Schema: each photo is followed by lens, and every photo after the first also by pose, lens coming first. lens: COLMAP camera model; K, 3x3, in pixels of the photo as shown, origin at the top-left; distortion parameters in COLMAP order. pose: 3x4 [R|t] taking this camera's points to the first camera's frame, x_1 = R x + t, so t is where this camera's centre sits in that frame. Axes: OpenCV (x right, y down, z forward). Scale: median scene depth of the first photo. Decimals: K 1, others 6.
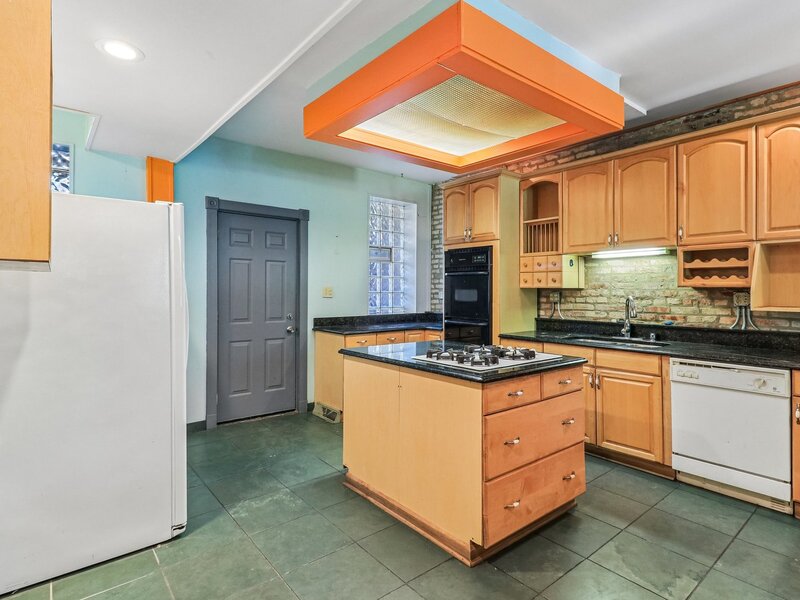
lens RADIAL K [[423.3, 0, 400.2], [0, 423.3, 289.8], [0, 0, 1]] dist [0.003902, 0.000196]
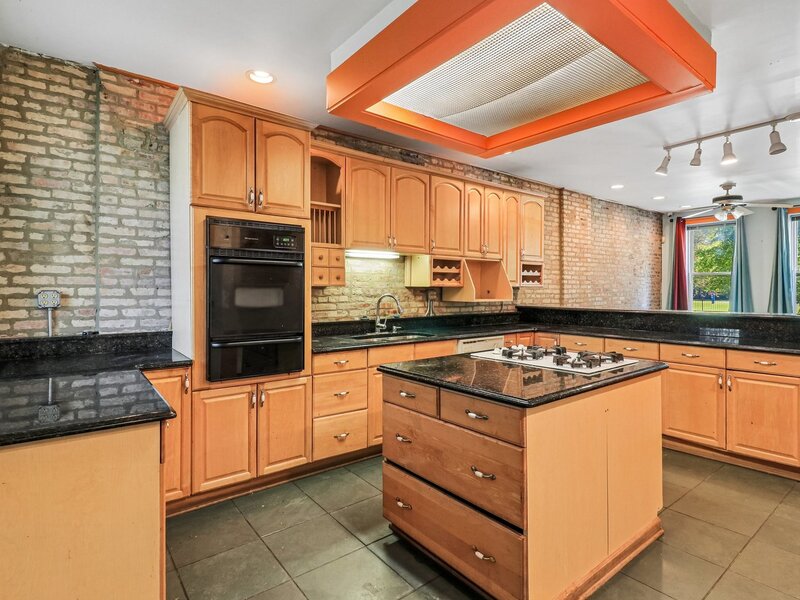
lens RADIAL K [[423.3, 0, 400.2], [0, 423.3, 289.8], [0, 0, 1]] dist [0.003902, 0.000196]
pose [[0.027878, -0.007479, 0.999583, -0.510047], [-0.004321, 0.999962, 0.007603, -0.004853], [-0.999602, -0.004531, 0.027845, 0.859192]]
